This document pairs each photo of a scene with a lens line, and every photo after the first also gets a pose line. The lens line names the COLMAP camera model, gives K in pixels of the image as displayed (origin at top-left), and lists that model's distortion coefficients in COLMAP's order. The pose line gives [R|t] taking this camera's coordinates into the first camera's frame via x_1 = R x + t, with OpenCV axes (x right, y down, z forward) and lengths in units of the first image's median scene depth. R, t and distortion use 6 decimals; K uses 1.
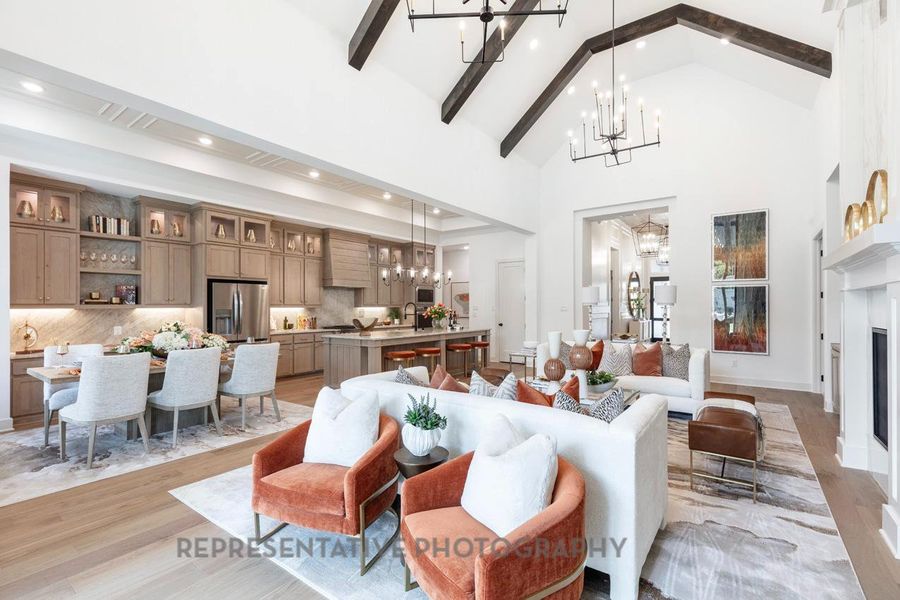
lens RADIAL K [[412.4, 0, 452.1], [0, 412.4, 301.3], [0, 0, 1]] dist [-0.001513, 0.001124]
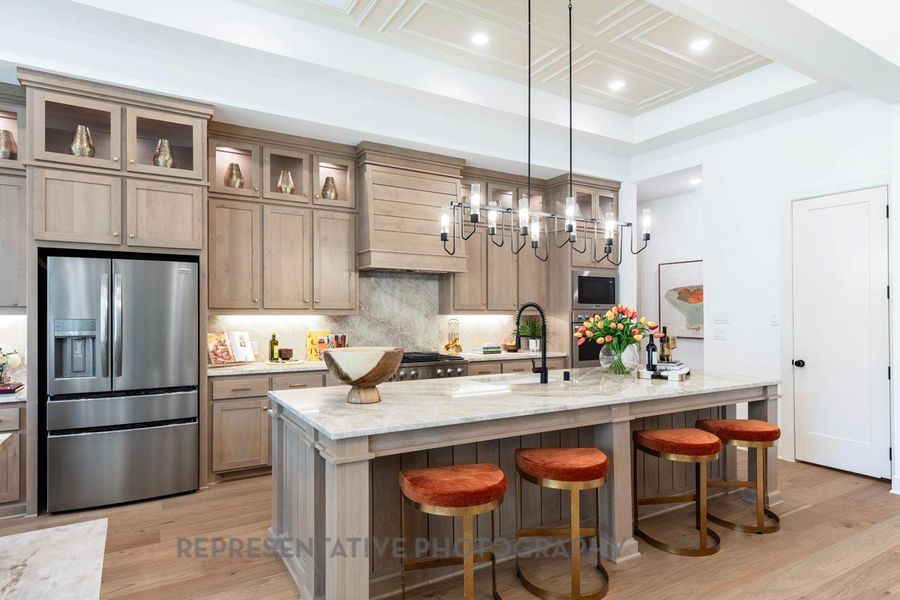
lens RADIAL K [[512.0, 0, 448.8], [0, 512.0, 298.2], [0, 0, 1]] dist [-0.017061, -0.000778]
pose [[0.918399, -0.004689, -0.395627, 0.010898], [-0.000323, 0.999921, -0.012600, 0.003437], [0.395654, 0.011699, 0.918325, 0.521288]]
